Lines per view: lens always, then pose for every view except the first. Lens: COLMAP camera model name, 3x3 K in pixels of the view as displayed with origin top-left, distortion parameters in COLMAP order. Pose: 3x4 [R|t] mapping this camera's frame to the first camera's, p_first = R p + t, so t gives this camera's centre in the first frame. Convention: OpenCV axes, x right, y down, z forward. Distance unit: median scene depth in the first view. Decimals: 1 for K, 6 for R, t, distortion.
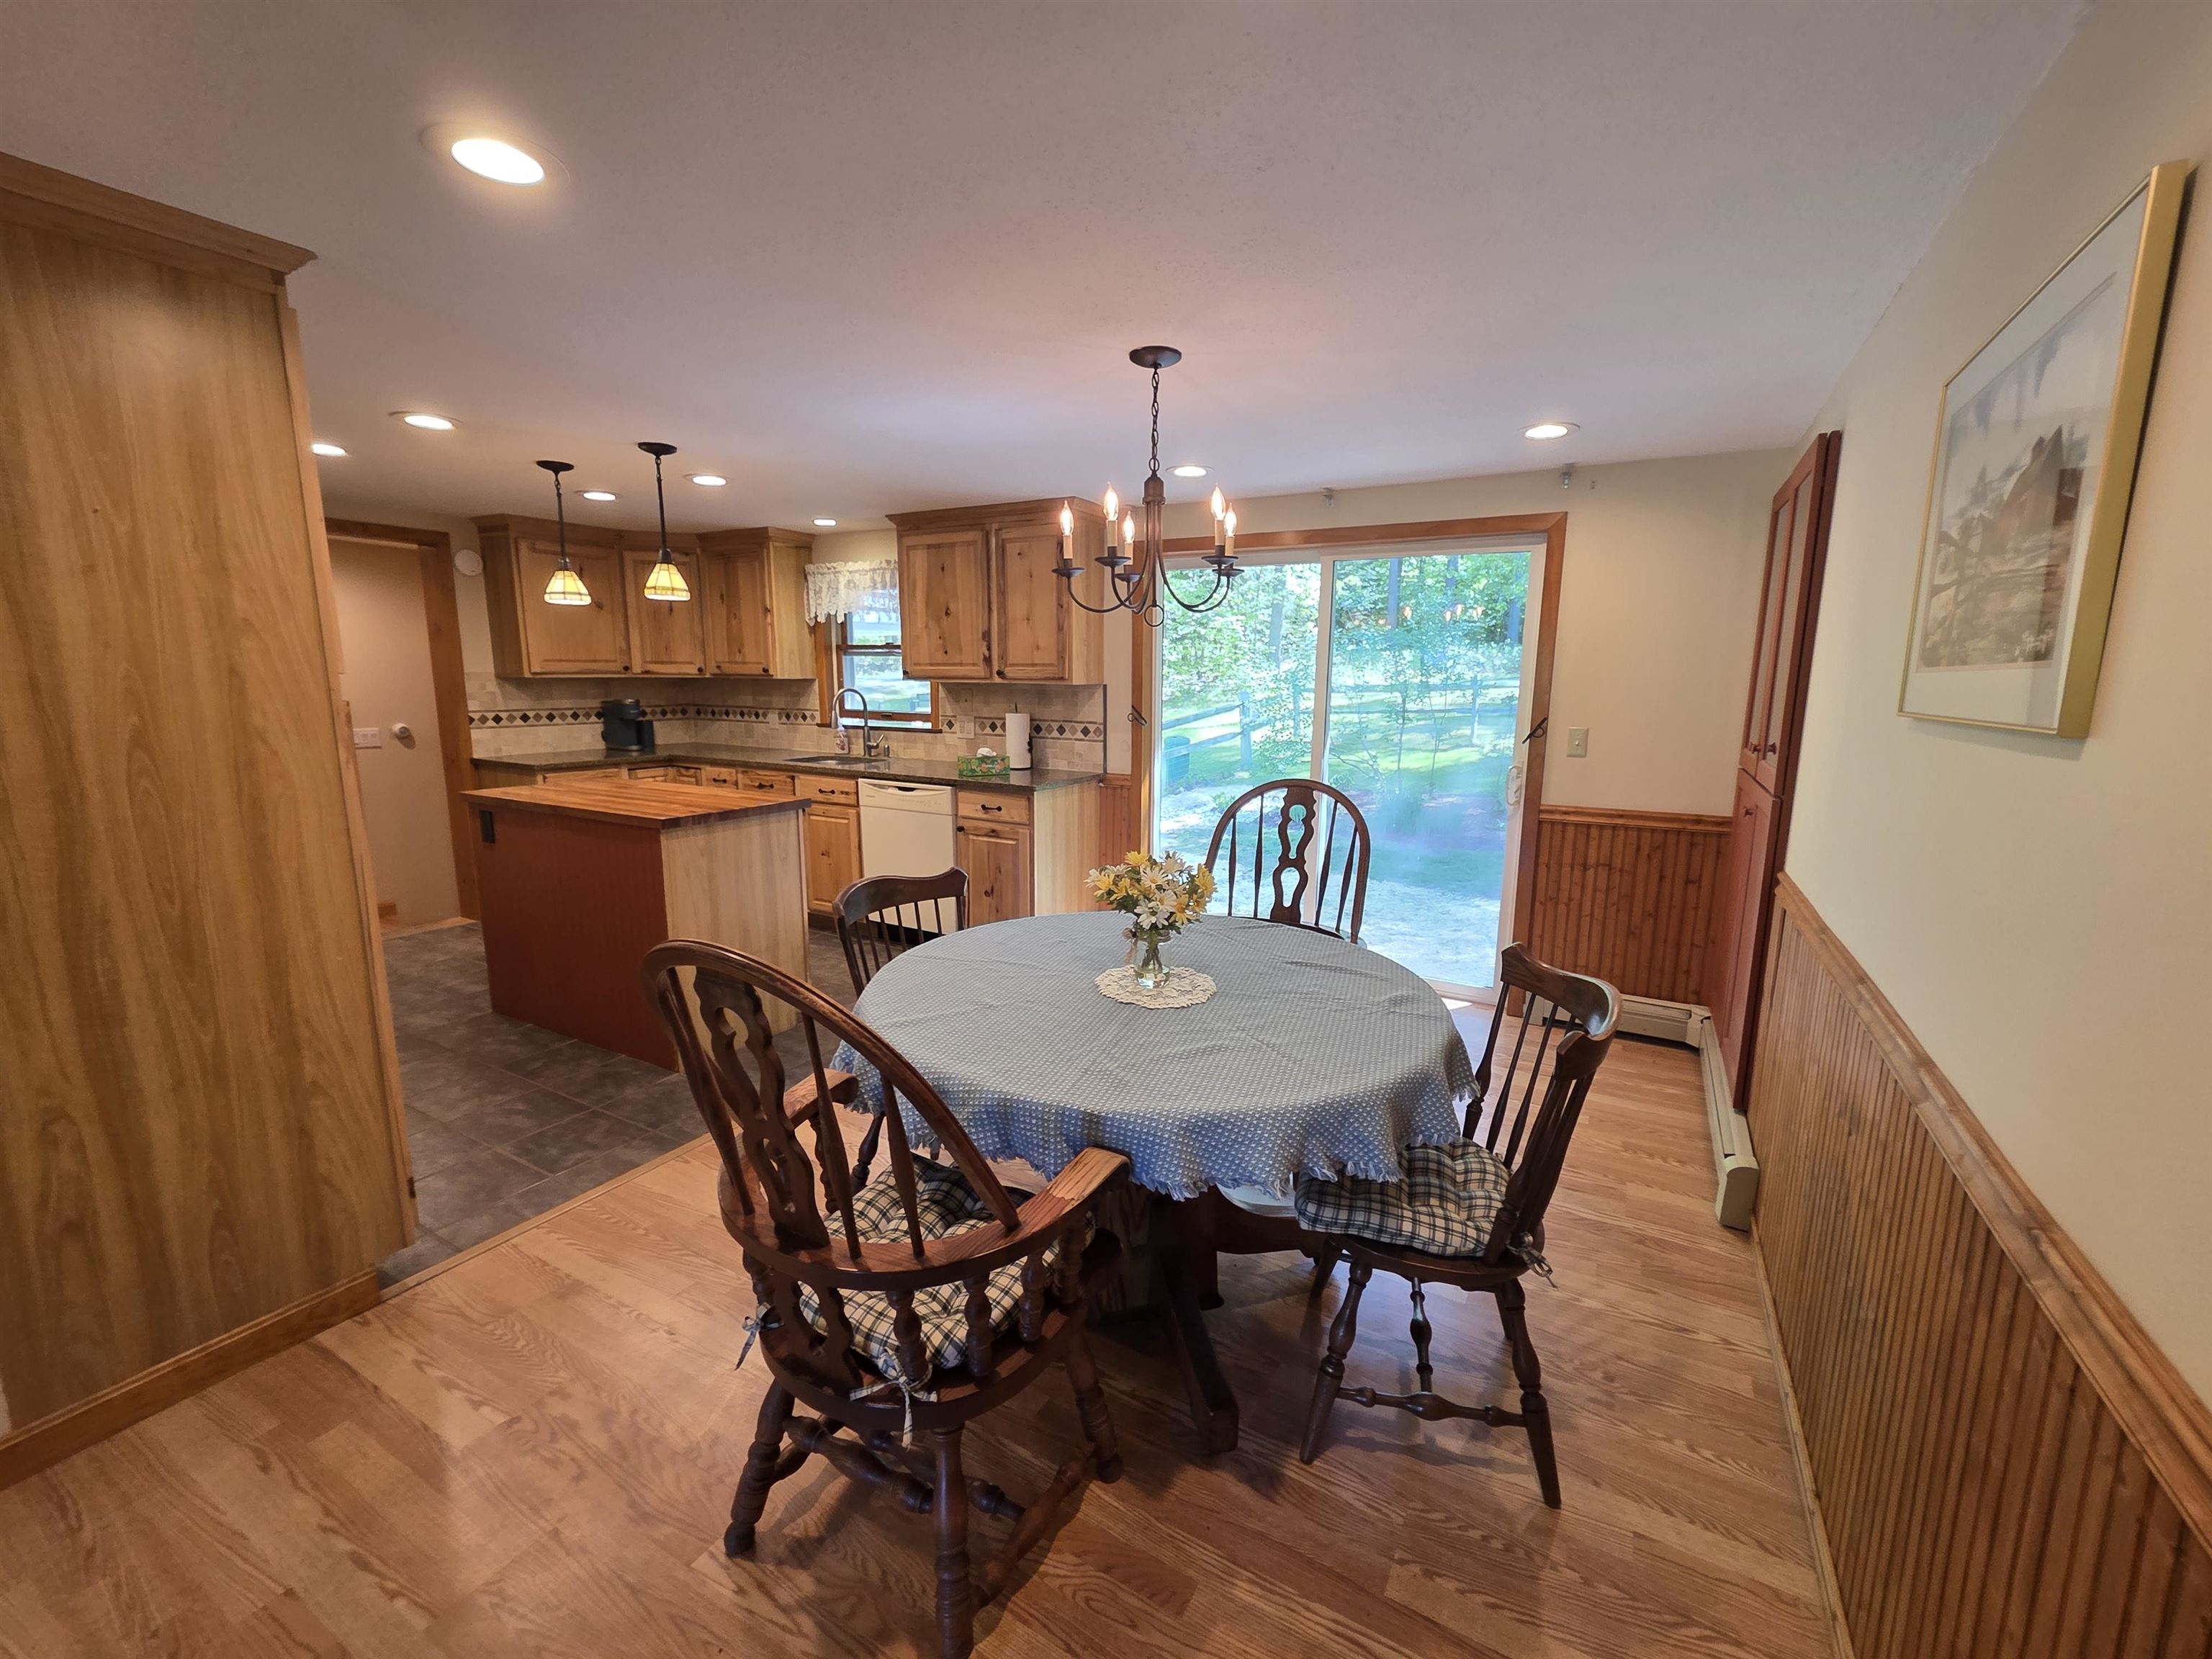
lens RADIAL K [[905.6, 0, 1115.1], [0, 905.6, 832.1], [0, 0, 1]] dist [0.002629, -0.000898]
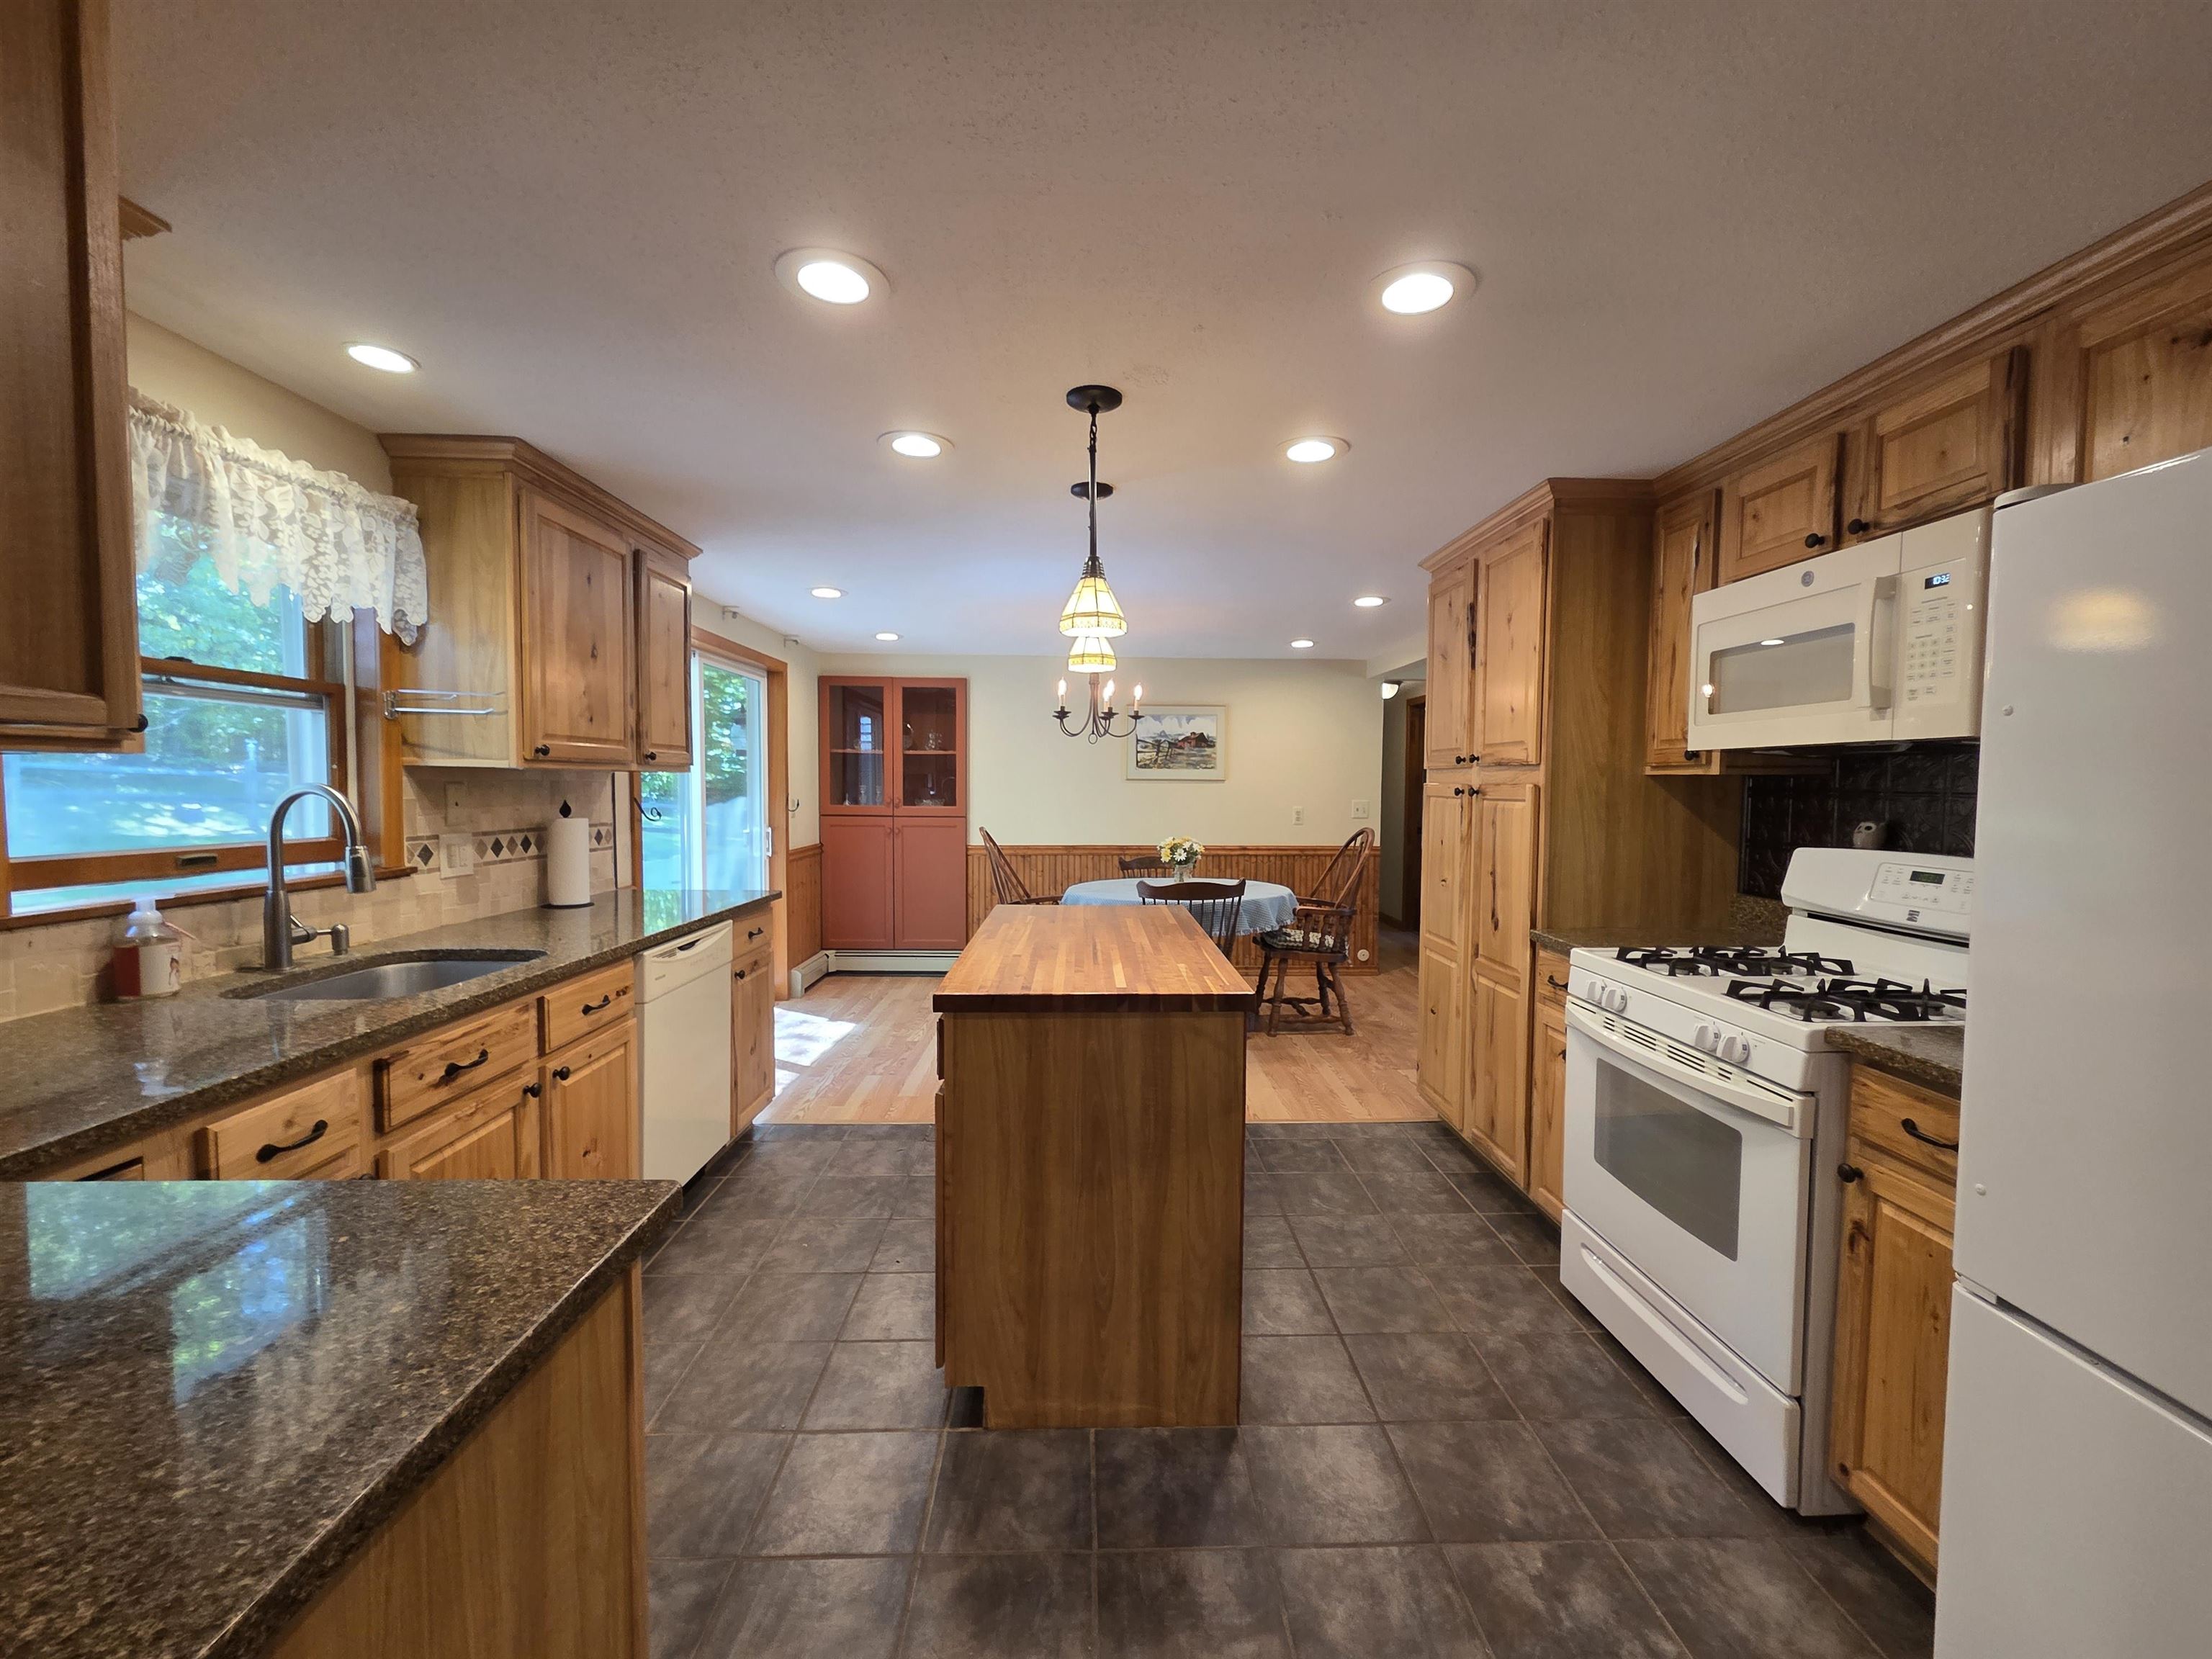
lens RADIAL K [[905.6, 0, 1119.0], [0, 905.6, 833.0], [0, 0, 1]] dist [0.002629, -0.000898]
pose [[-0.518808, -0.058758, 0.852869, -0.783617], [0.133900, 0.979737, 0.148951, -0.151418], [-0.844340, 0.191476, -0.500427, 0.918748]]
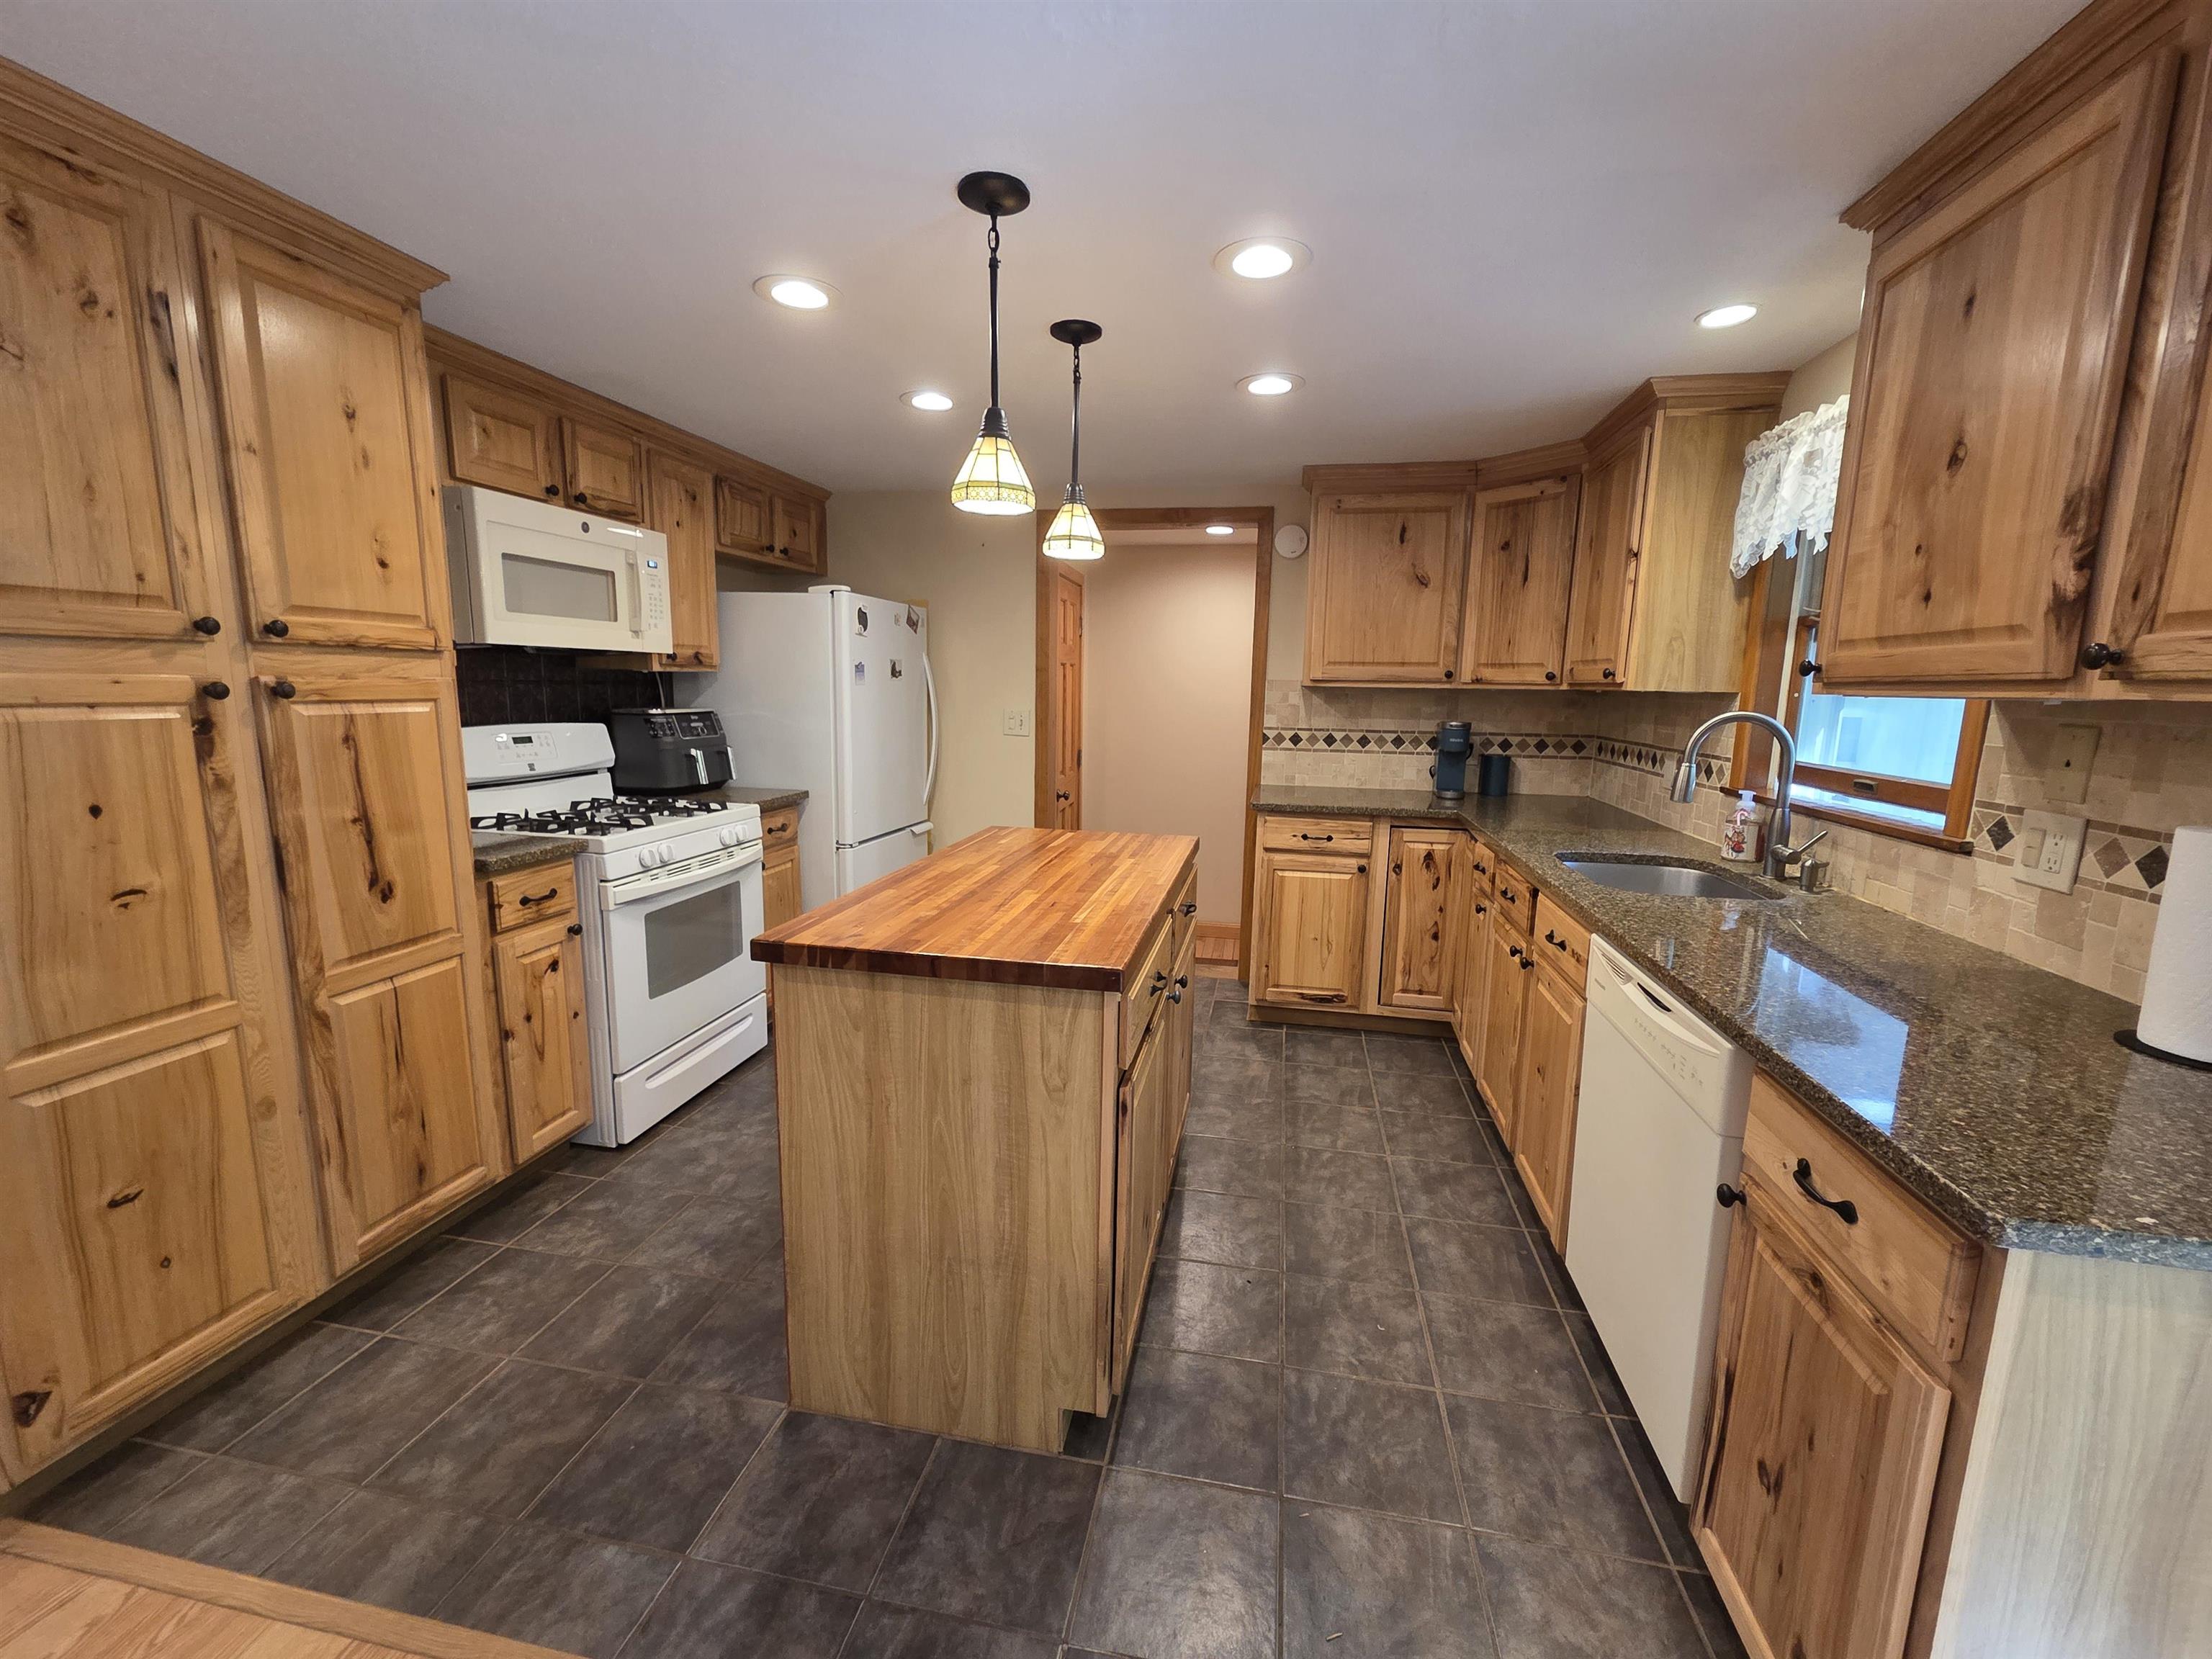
lens RADIAL K [[905.6, 0, 1118.5], [0, 905.6, 833.2], [0, 0, 1]] dist [0.002629, -0.000898]
pose [[0.321581, 0.151814, -0.934632, 0.016476], [-0.179278, 0.978972, 0.097332, -0.093427], [0.929755, 0.136259, 0.342036, 0.596587]]
